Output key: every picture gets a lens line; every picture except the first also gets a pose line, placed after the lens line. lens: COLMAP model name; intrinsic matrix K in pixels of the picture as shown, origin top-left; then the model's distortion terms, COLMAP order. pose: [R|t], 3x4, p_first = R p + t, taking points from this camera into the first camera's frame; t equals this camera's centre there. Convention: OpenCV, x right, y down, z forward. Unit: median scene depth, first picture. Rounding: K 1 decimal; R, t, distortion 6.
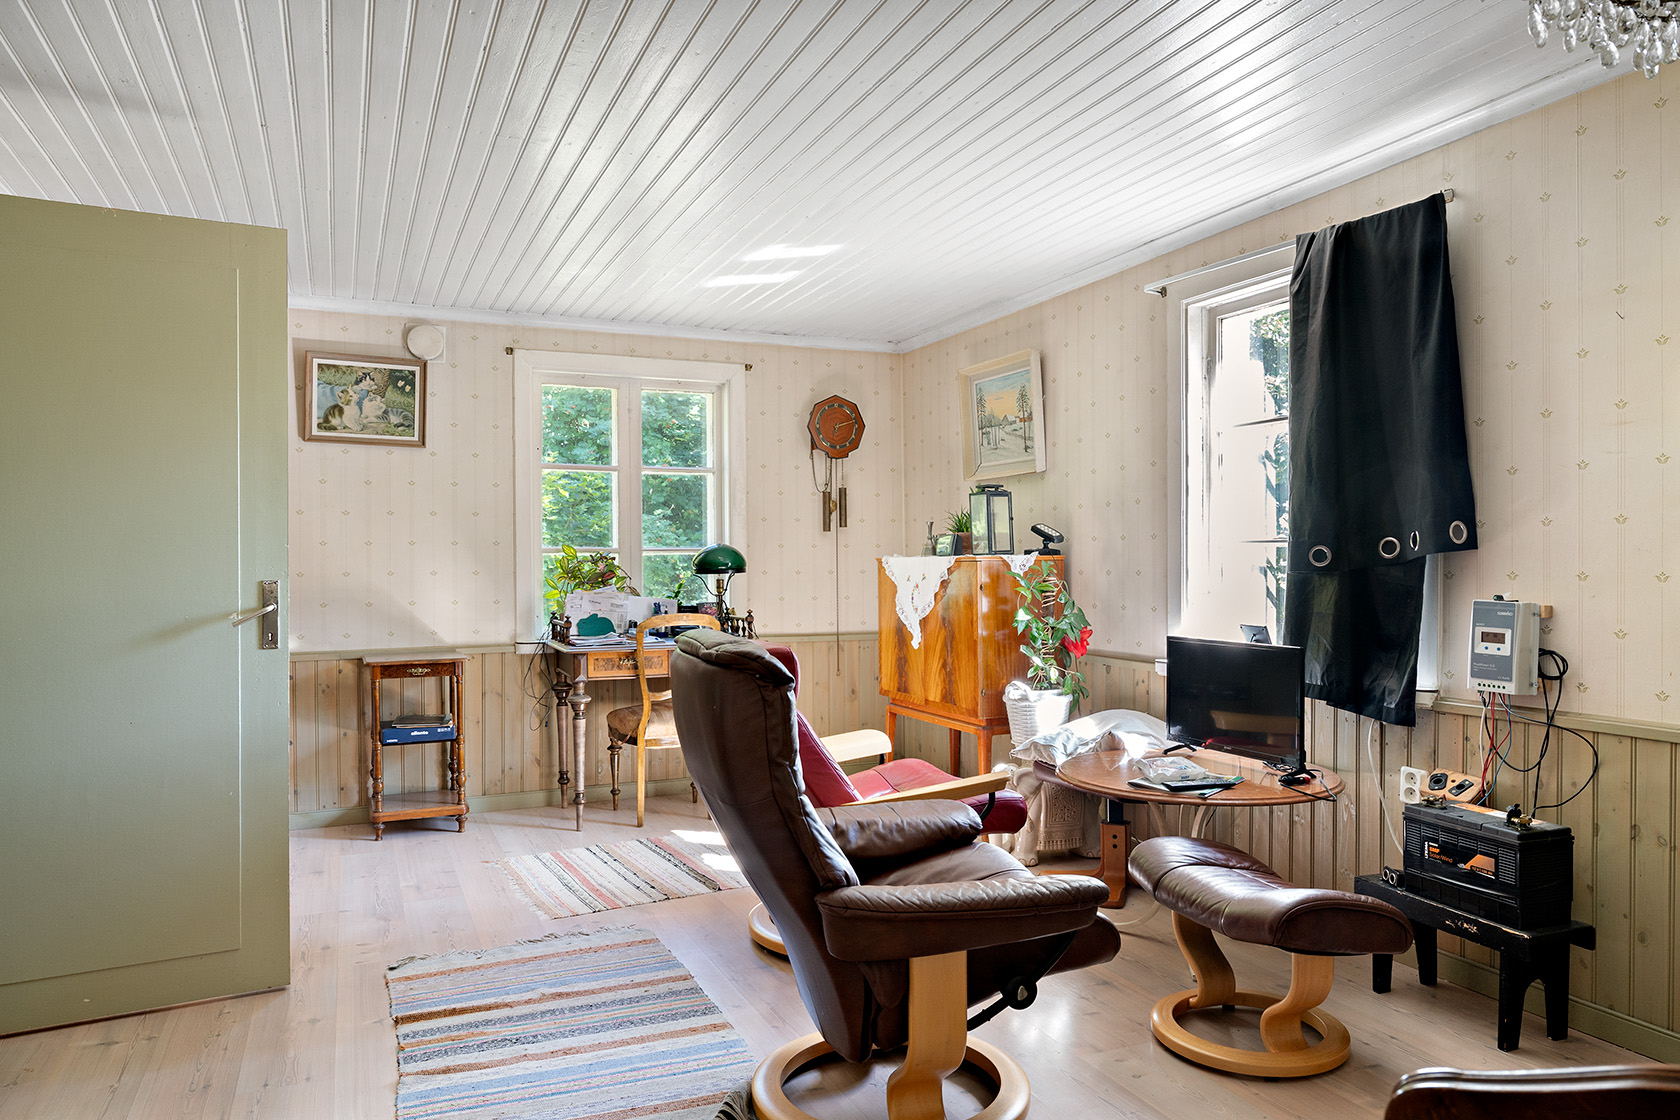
lens RADIAL K [[1140.1, 0, 838.8], [0, 1140.1, 569.2], [0, 0, 1]] dist [0.012186, 0.001724]
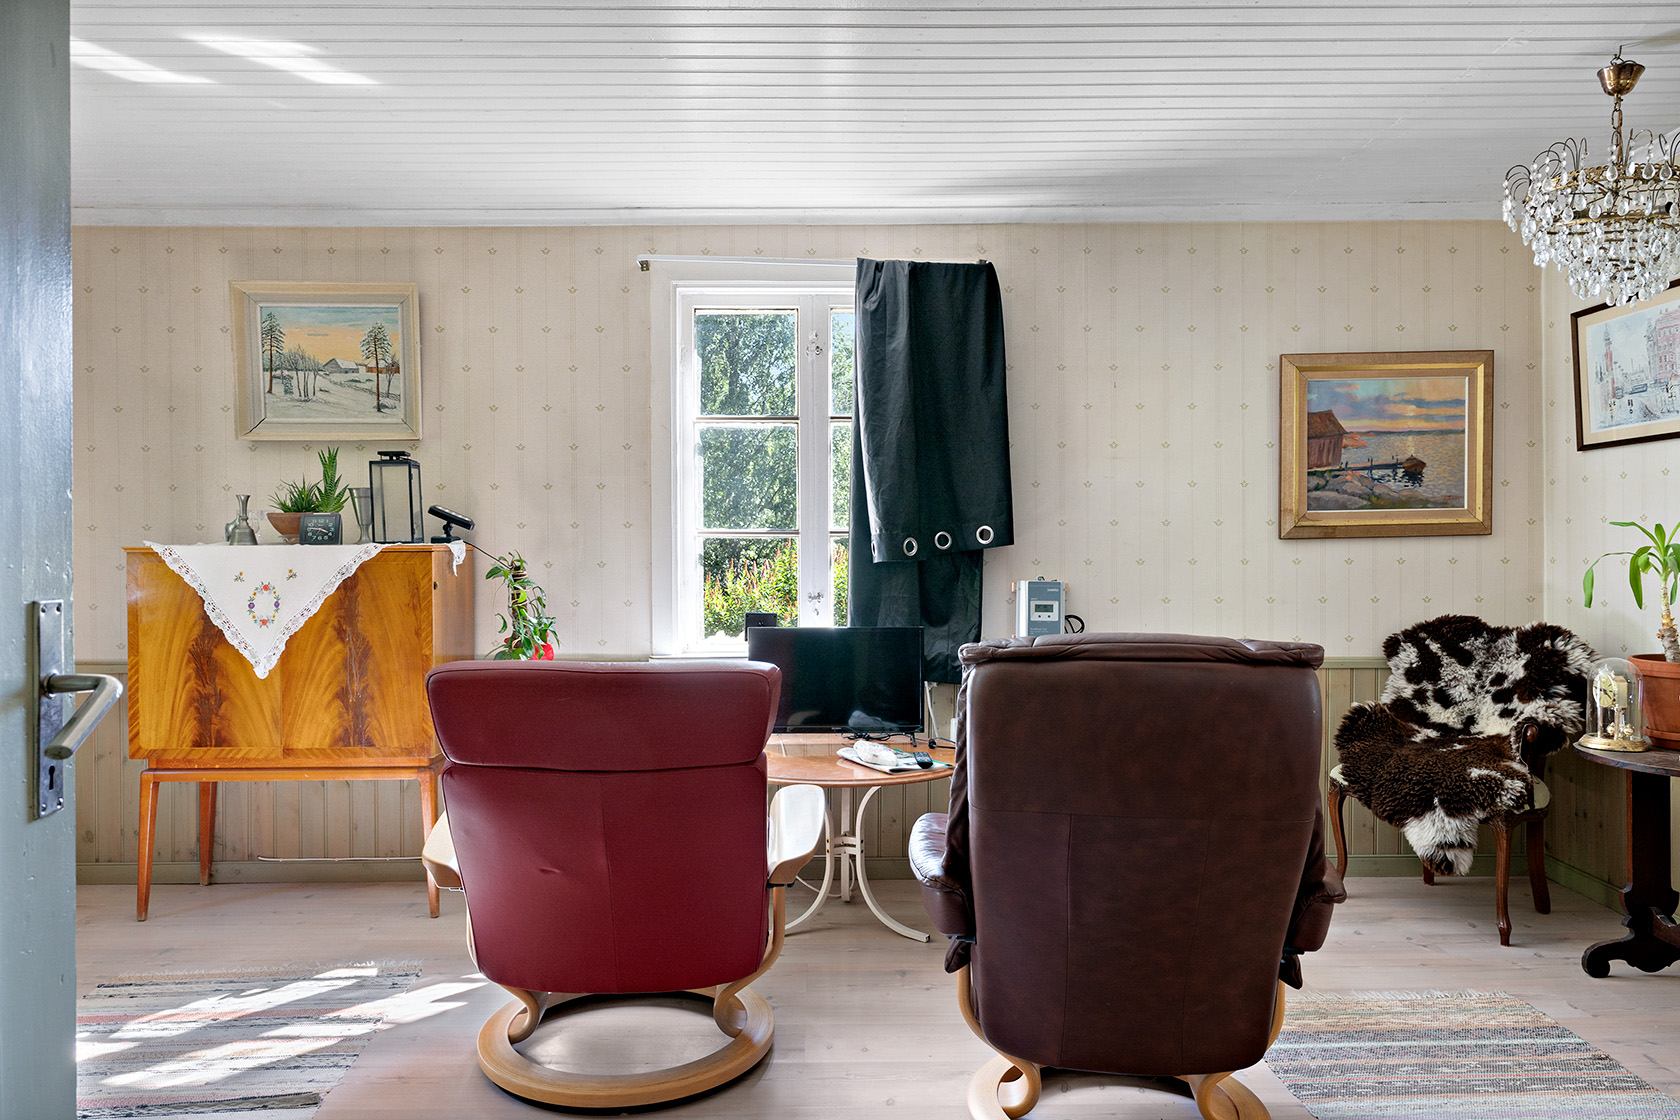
lens RADIAL K [[1140.1, 0, 839.4], [0, 1140.1, 556.3], [0, 0, 1]] dist [0.012186, 0.001724]
pose [[0.387108, -0.001286, 0.922033, -0.473434], [0.006713, 0.999976, -0.001423, -0.000457], [-0.922010, 0.006741, 0.387108, 0.441999]]
